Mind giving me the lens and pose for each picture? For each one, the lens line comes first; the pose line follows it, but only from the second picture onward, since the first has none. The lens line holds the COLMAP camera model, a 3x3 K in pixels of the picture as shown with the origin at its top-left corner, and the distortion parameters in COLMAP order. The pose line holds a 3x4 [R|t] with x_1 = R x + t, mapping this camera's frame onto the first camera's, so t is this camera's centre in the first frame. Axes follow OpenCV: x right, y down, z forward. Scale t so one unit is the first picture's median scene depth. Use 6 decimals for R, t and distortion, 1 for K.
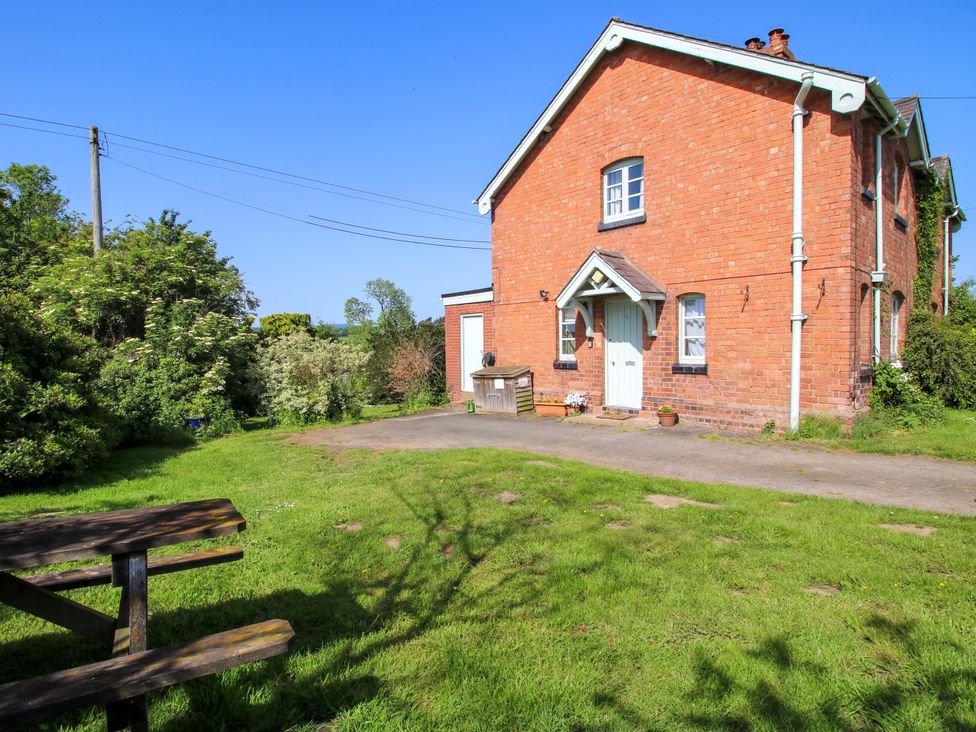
lens RADIAL K [[505.6, 0, 486.7], [0, 505.6, 360.4], [0, 0, 1]] dist [-0.003117, -0.011090]
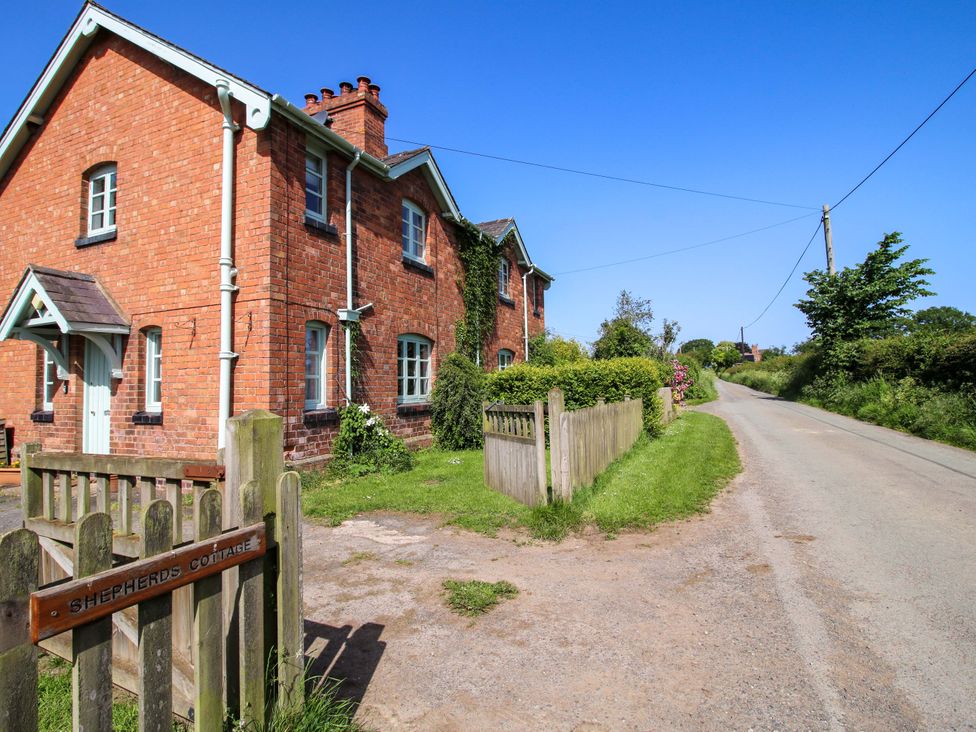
lens RADIAL K [[505.6, 0, 481.4], [0, 505.6, 359.2], [0, 0, 1]] dist [-0.003117, -0.011090]
pose [[0.911897, 0.016558, 0.410086, 0.532812], [0.022354, 0.995699, -0.089910, 0.006688], [-0.409811, 0.091156, 0.907604, 0.034743]]
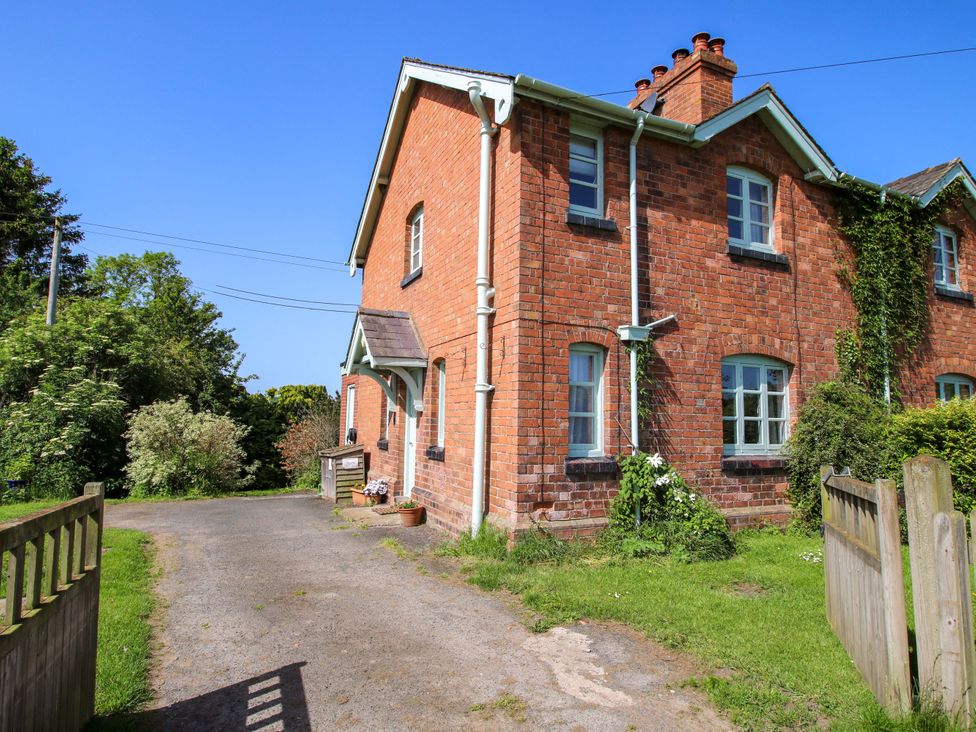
lens RADIAL K [[564.5, 0, 478.2], [0, 564.5, 360.5], [0, 0, 1]] dist [-0.000941, -0.007805]
pose [[0.956281, -0.002309, -0.292441, 0.690836], [-0.039529, 0.989772, -0.137073, -0.008314], [0.289767, 0.142640, 0.946408, 0.160604]]
